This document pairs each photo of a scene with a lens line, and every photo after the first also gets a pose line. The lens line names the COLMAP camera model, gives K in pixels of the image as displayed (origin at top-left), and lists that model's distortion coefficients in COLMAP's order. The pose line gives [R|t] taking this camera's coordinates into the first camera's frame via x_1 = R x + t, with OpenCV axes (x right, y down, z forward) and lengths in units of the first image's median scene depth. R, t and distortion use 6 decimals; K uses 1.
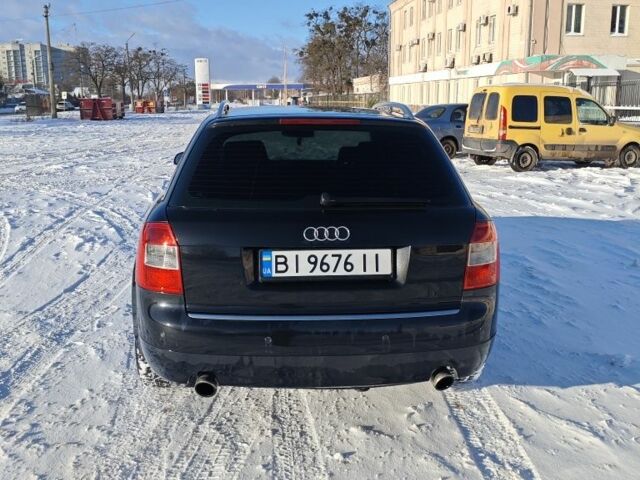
lens RADIAL K [[654.6, 0, 320.0], [0, 654.6, 240.0], [0, 0, 1]] dist [0.130332, -0.357320]
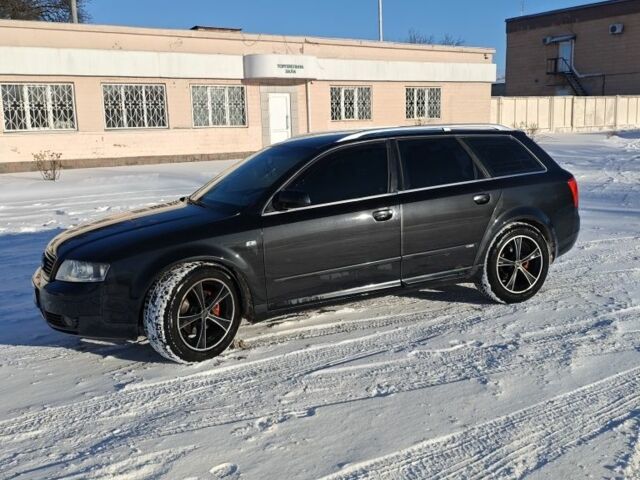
lens RADIAL K [[642.1, 0, 346.8], [0, 642.1, 249.1], [0, 0, 1]] dist [0.094956, -0.151420]
pose [[-0.391454, -0.180232, 0.902375, -1.199244], [0.206211, 0.938510, 0.276904, -0.340525], [-0.896795, 0.294475, -0.330218, 1.516645]]
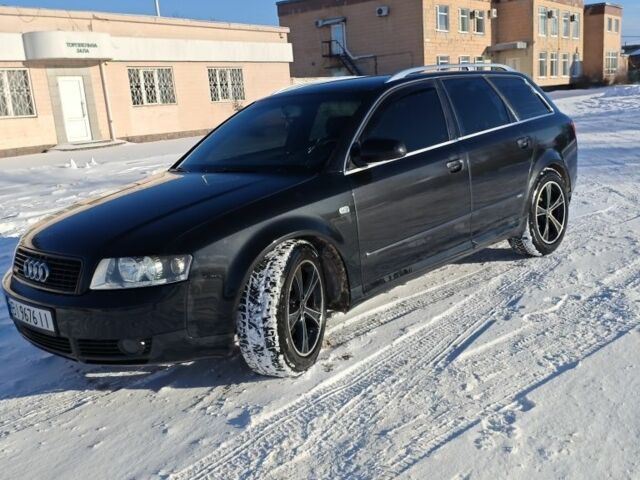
lens RADIAL K [[642.1, 0, 346.8], [0, 642.1, 249.1], [0, 0, 1]] dist [0.094956, -0.151420]
pose [[-0.685995, -0.127373, 0.716371, -0.804860], [0.210618, 0.907645, 0.363070, -0.341042], [-0.696456, 0.399945, -0.595813, 1.795494]]
